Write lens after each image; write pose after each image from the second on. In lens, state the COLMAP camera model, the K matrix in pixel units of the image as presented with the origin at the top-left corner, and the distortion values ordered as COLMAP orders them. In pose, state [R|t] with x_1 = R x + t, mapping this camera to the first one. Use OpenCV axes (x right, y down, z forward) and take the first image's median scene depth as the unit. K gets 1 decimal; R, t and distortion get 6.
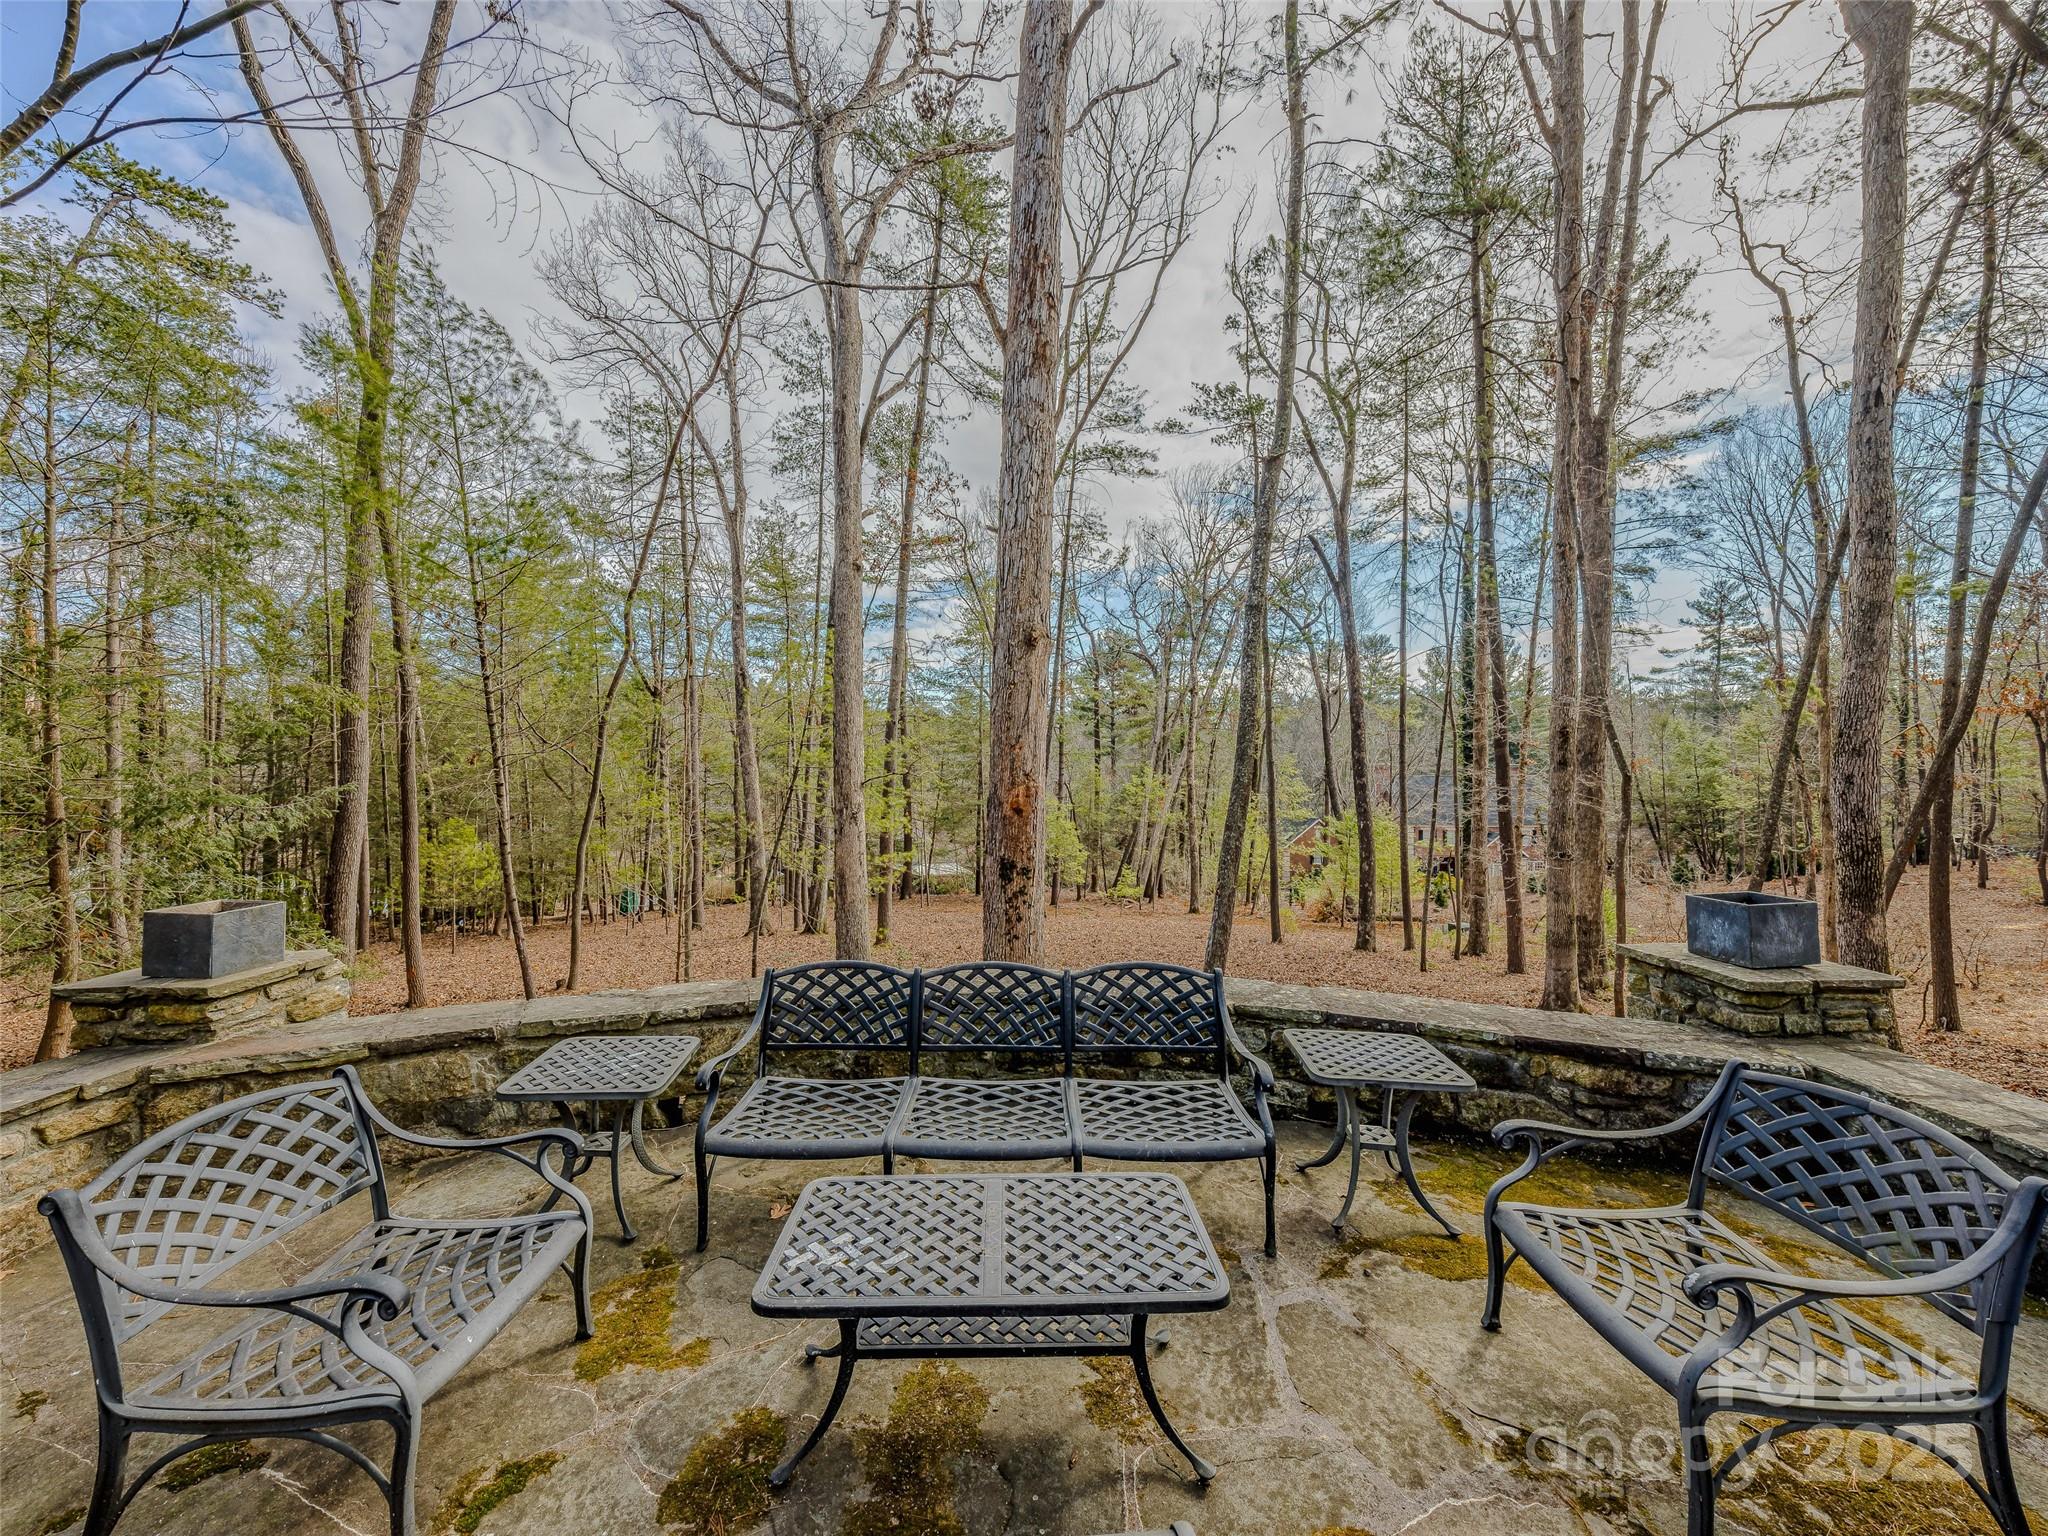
lens RADIAL K [[720.7, 0, 1024.0], [0, 720.7, 768.0], [0, 0, 1]] dist [-0.009310, -0.000168]
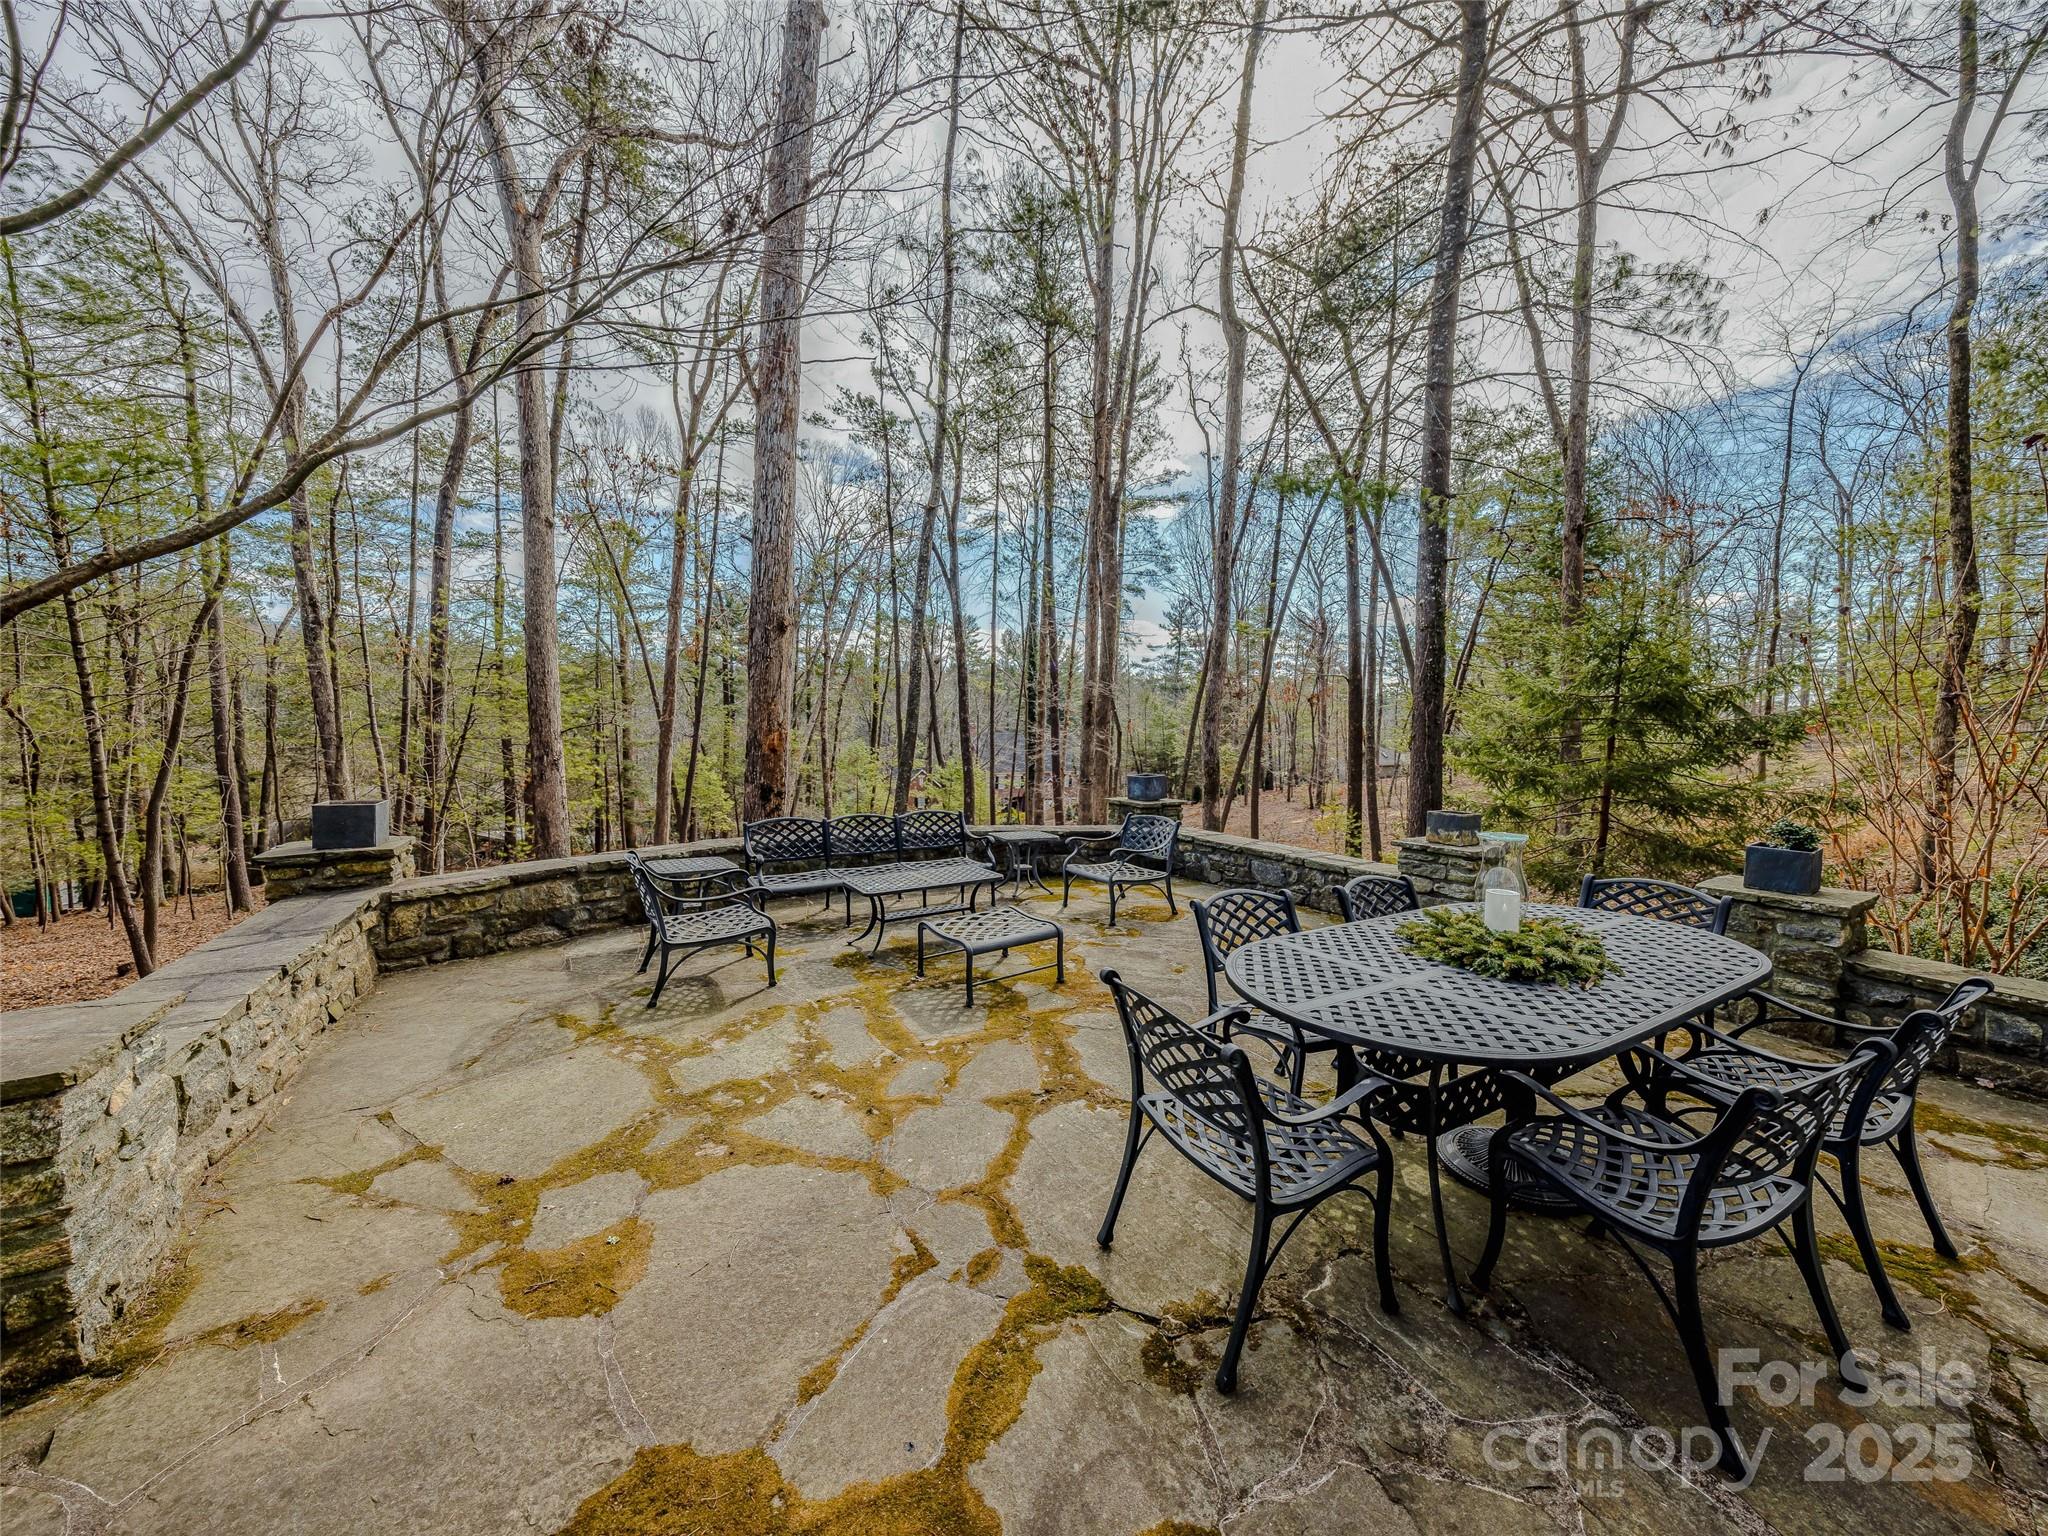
lens RADIAL K [[720.7, 0, 1024.0], [0, 720.7, 768.0], [0, 0, 1]] dist [-0.009310, -0.000168]
pose [[0.850127, -0.013485, 0.526405, -0.135856], [-0.018586, 0.998281, 0.055588, 0.002831], [-0.526249, -0.057040, 0.848415, -0.182841]]
